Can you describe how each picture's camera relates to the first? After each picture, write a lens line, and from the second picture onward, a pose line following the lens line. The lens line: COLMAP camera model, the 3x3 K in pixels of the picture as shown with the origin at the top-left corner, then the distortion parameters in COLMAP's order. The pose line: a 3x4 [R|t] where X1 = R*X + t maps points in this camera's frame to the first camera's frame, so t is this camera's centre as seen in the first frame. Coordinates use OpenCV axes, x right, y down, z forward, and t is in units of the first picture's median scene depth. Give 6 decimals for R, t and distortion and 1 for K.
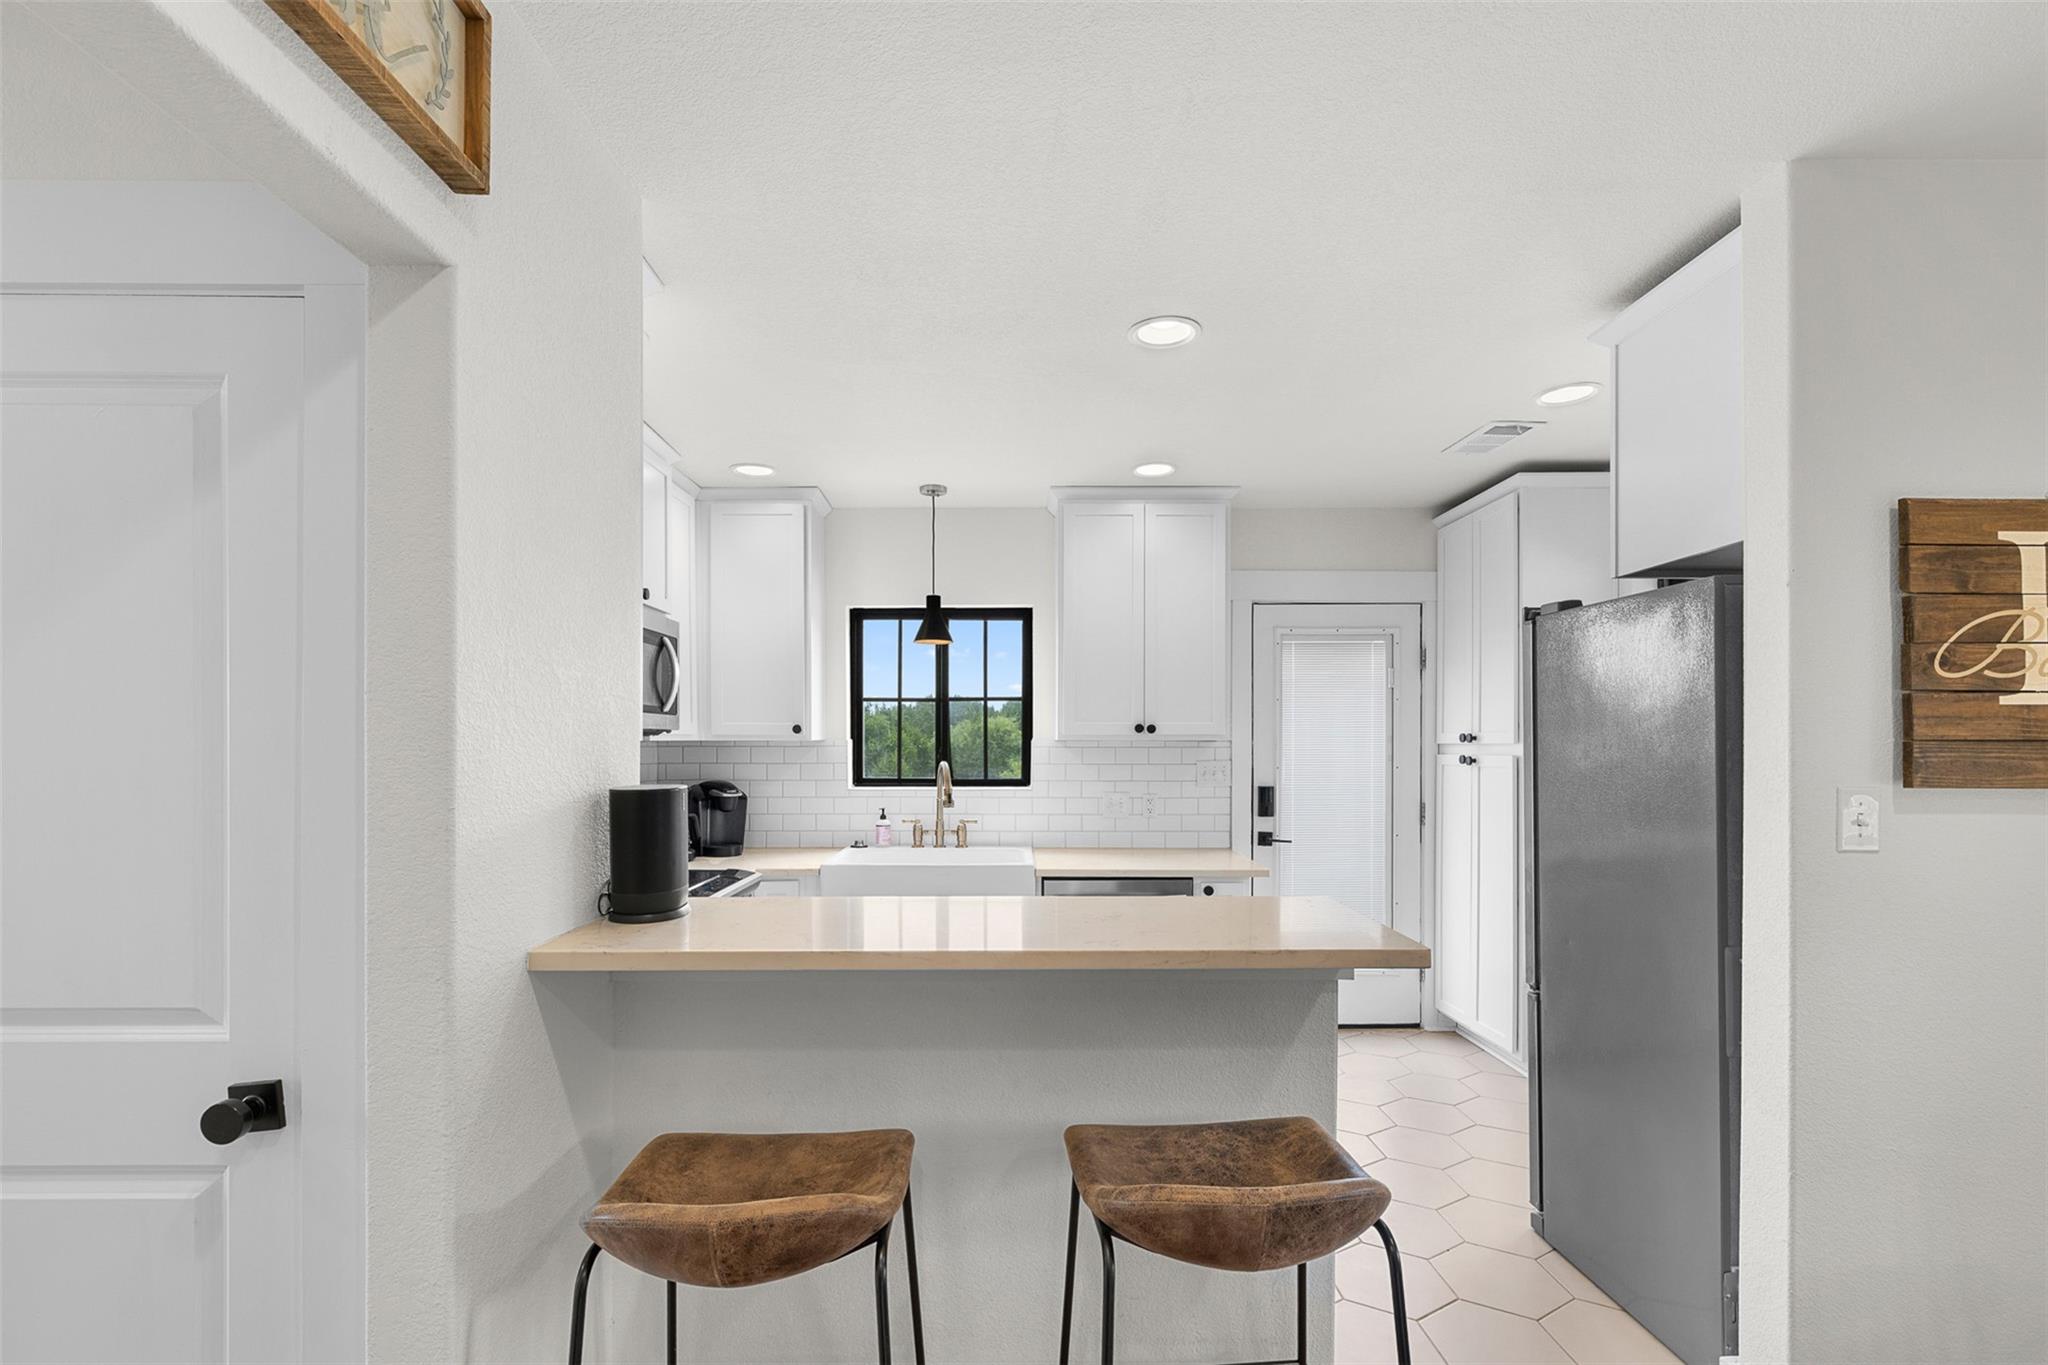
lens RADIAL K [[886.8, 0, 1015.1], [0, 886.8, 750.7], [0, 0, 1]] dist [0.002687, 0.000527]
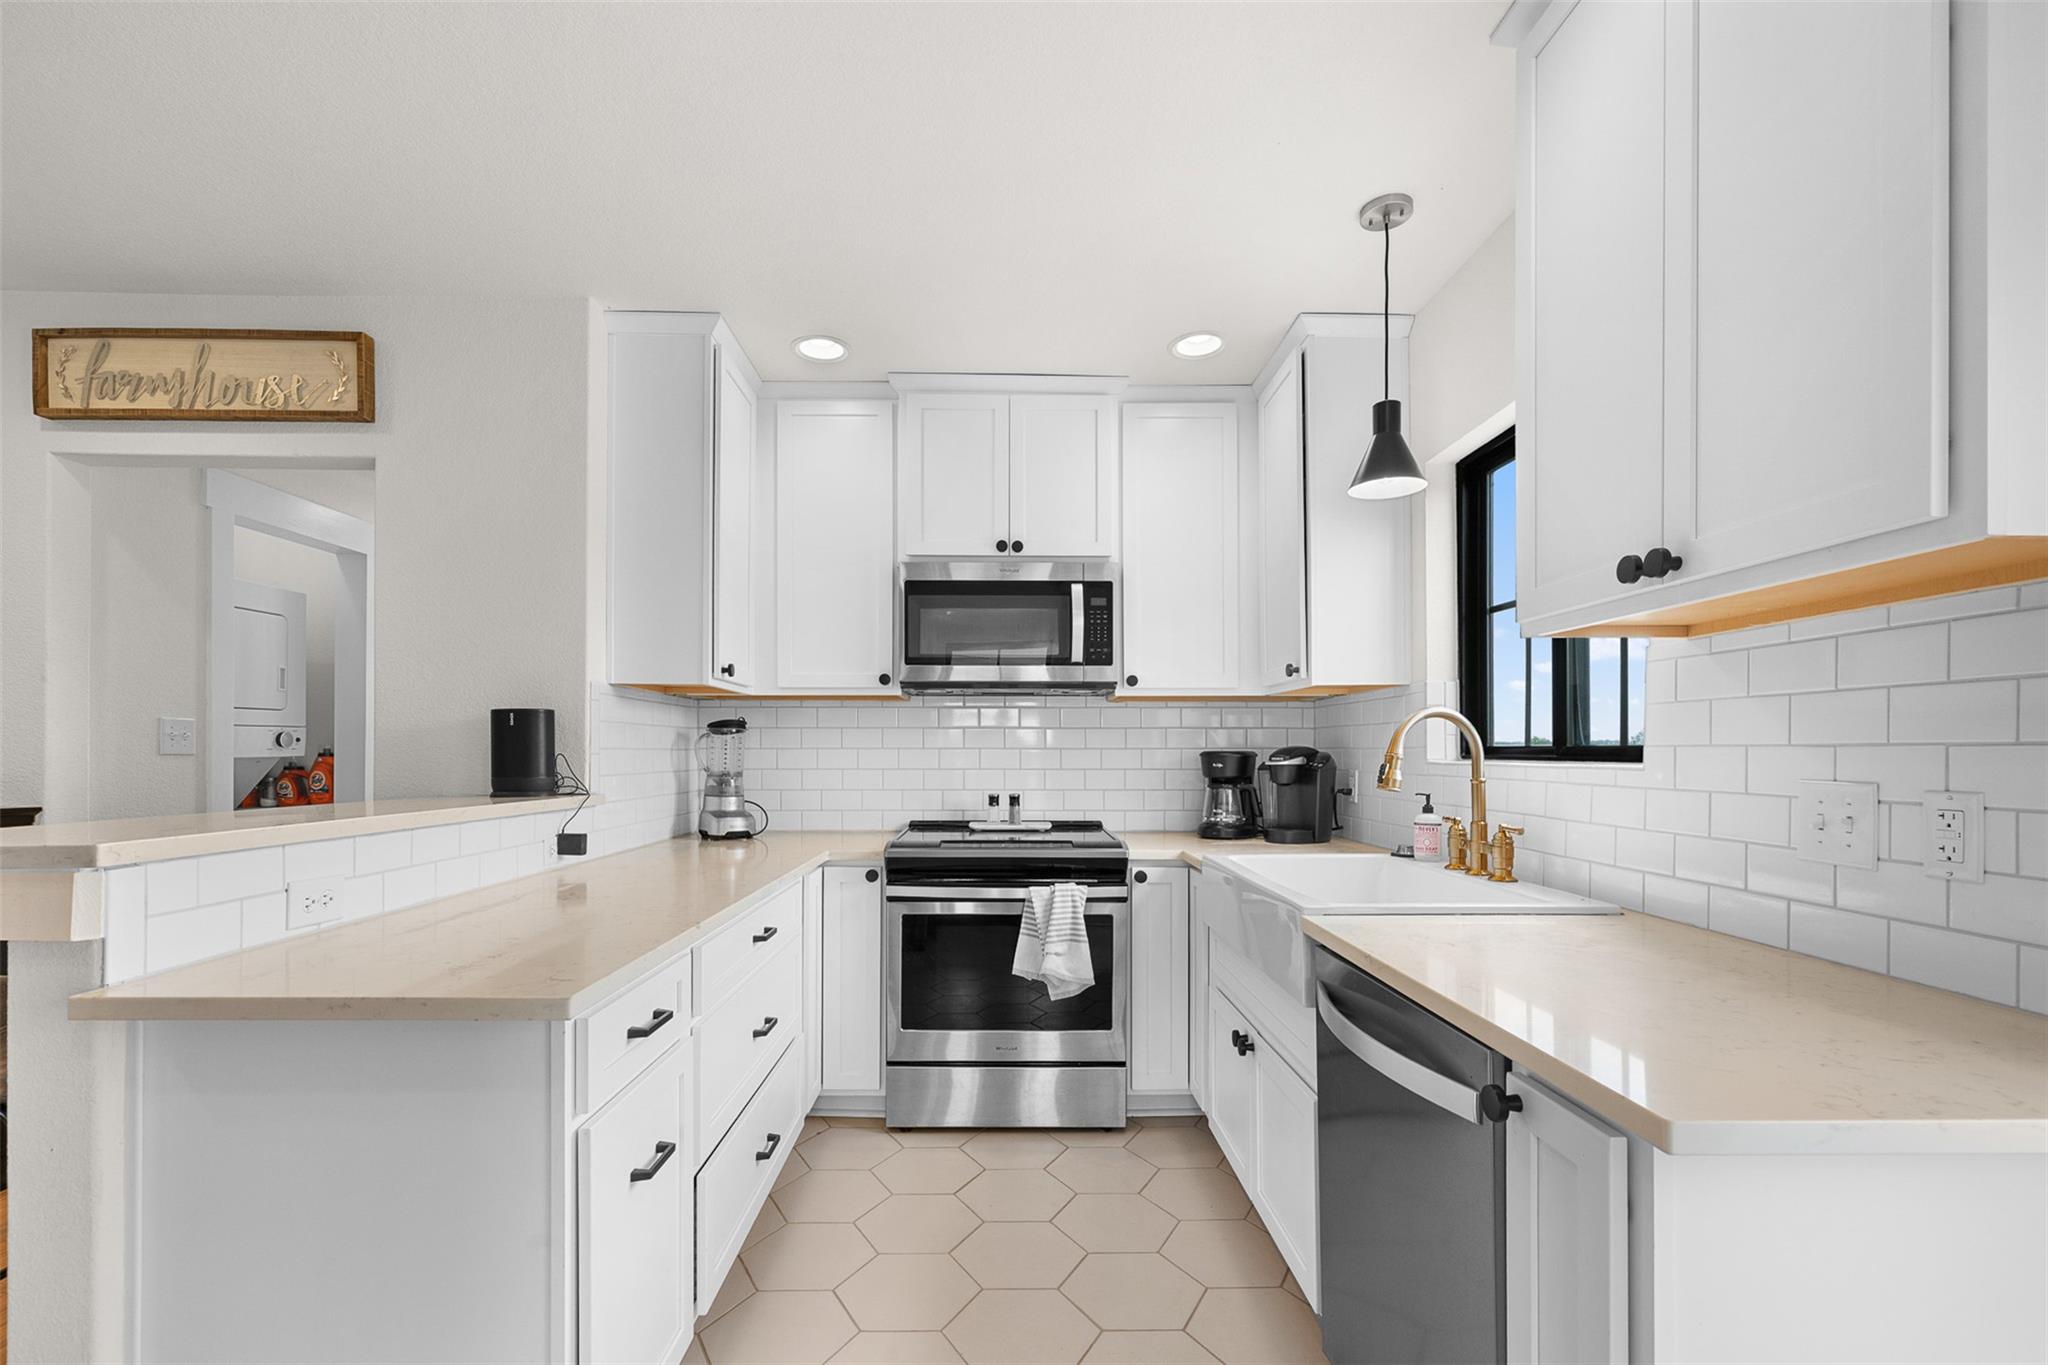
lens RADIAL K [[886.8, 0, 1015.1], [0, 886.8, 750.7], [0, 0, 1]] dist [0.002687, 0.000527]
pose [[-0.000398, -0.004288, -0.999991, 0.459578], [-0.011953, 0.999919, -0.004283, 0.045199], [0.999928, 0.011951, -0.000449, 0.781463]]
